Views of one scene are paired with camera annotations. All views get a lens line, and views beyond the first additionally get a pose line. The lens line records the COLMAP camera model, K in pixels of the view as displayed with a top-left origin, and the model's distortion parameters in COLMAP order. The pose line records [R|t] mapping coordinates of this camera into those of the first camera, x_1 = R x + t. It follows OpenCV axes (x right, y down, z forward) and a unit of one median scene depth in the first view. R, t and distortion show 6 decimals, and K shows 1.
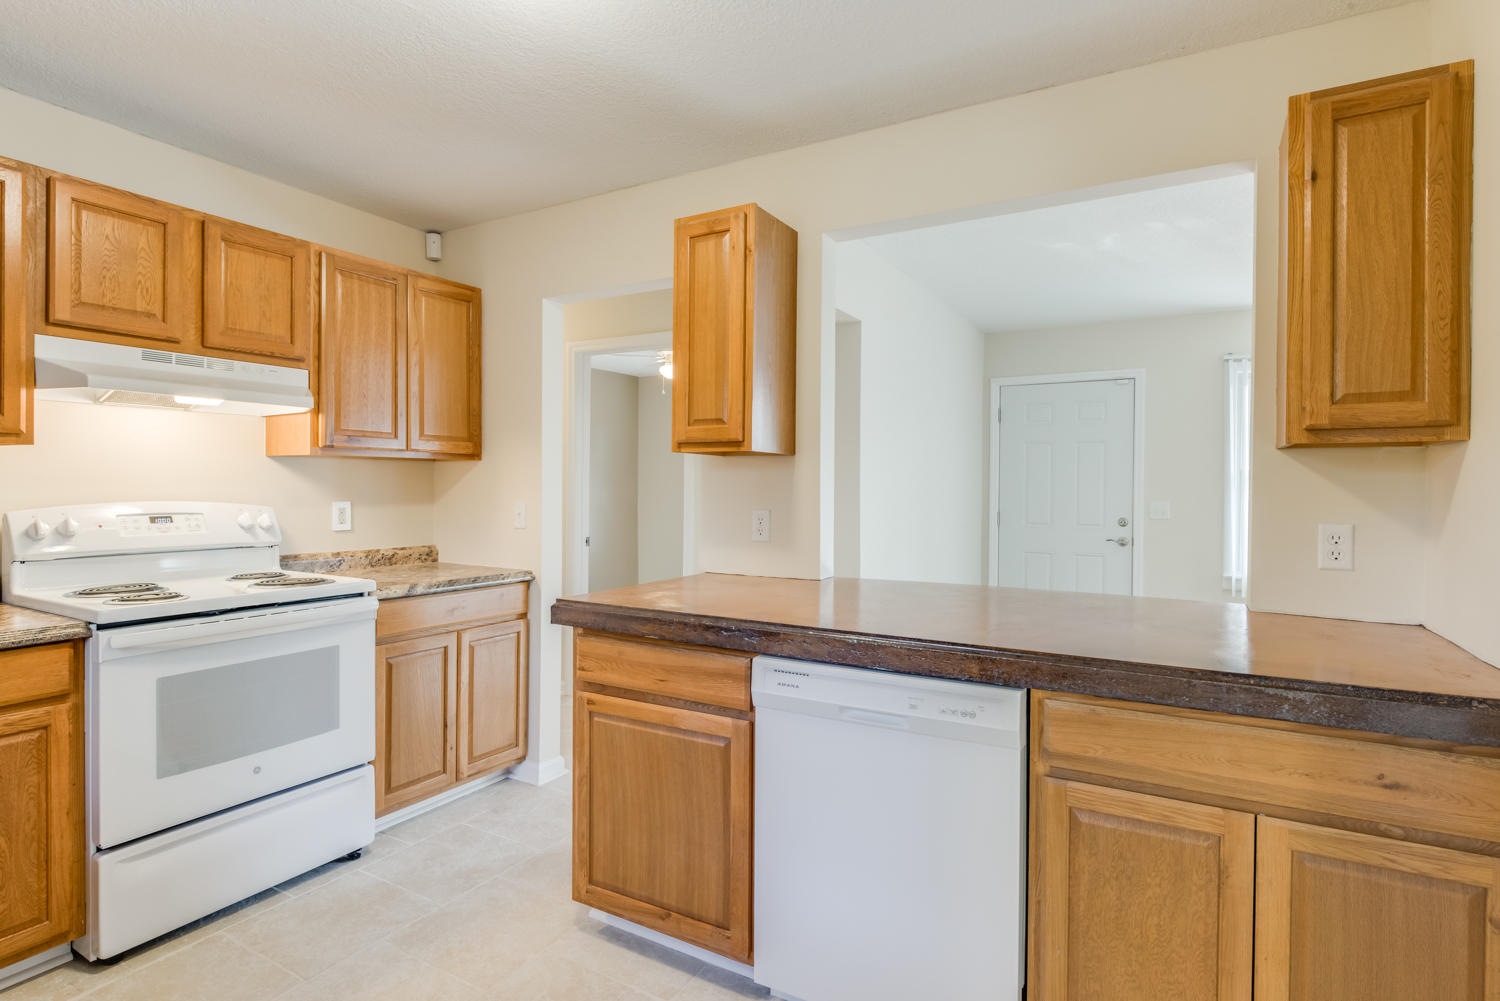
lens RADIAL K [[756.6, 0, 742.9], [0, 756.6, 492.4], [0, 0, 1]] dist [-0.001828, -0.002496]
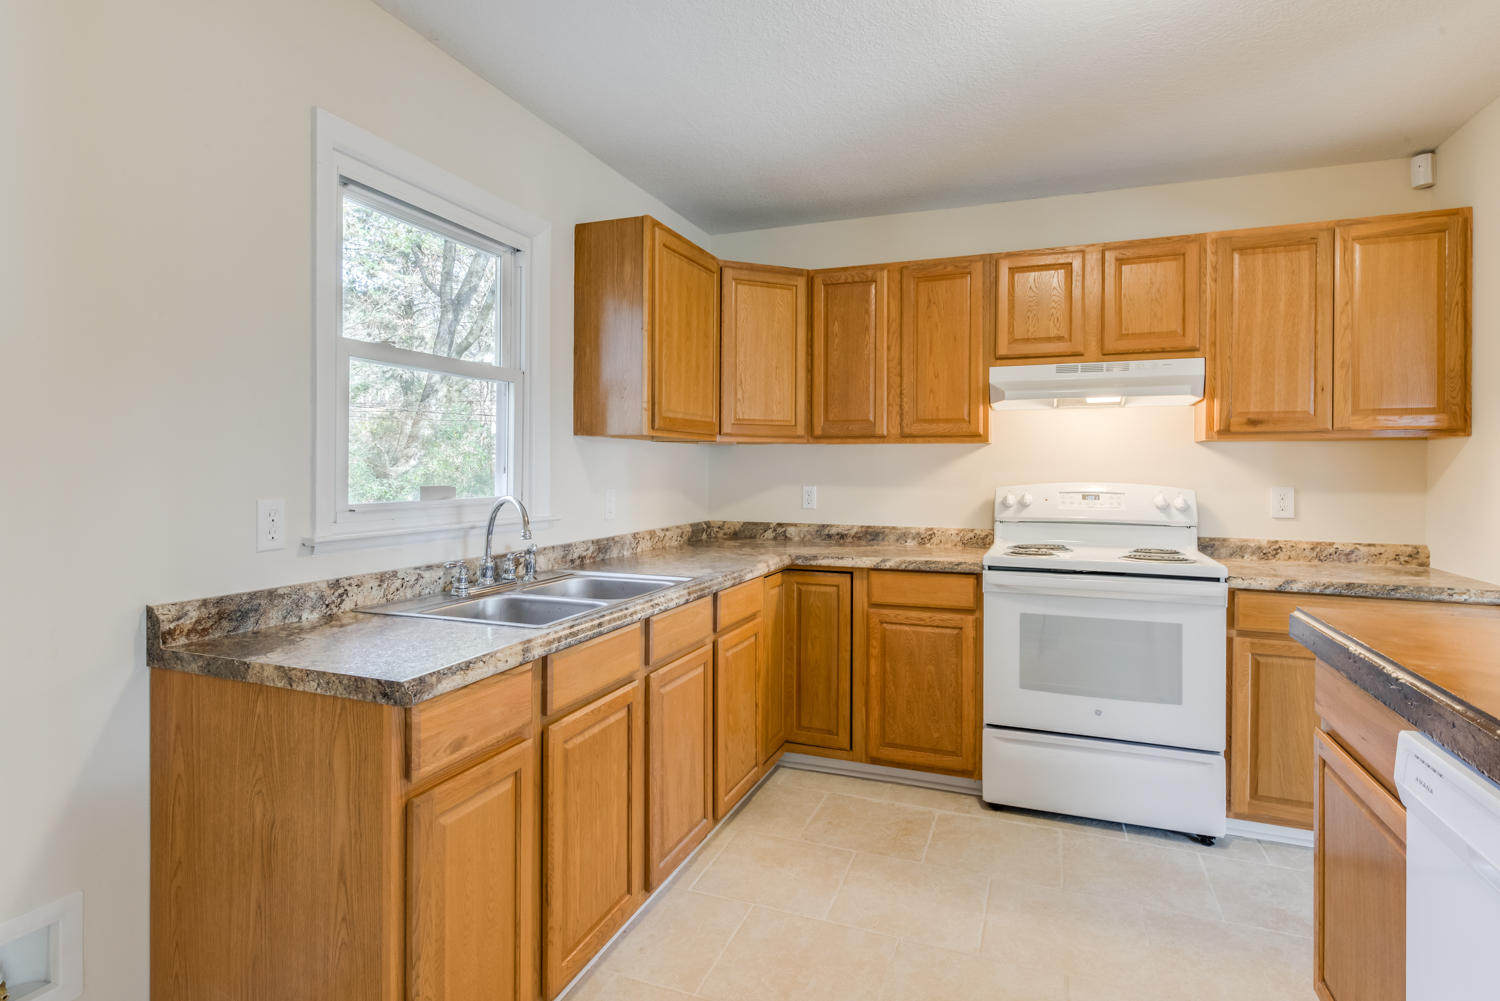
lens RADIAL K [[756.6, 0, 735.8], [0, 756.6, 474.8], [0, 0, 1]] dist [-0.001828, -0.002496]
pose [[0.157118, 0.001388, -0.987579, 0.373036], [-0.011770, 0.999931, -0.000467, 0.006287], [0.987510, 0.011697, 0.157124, 0.228466]]
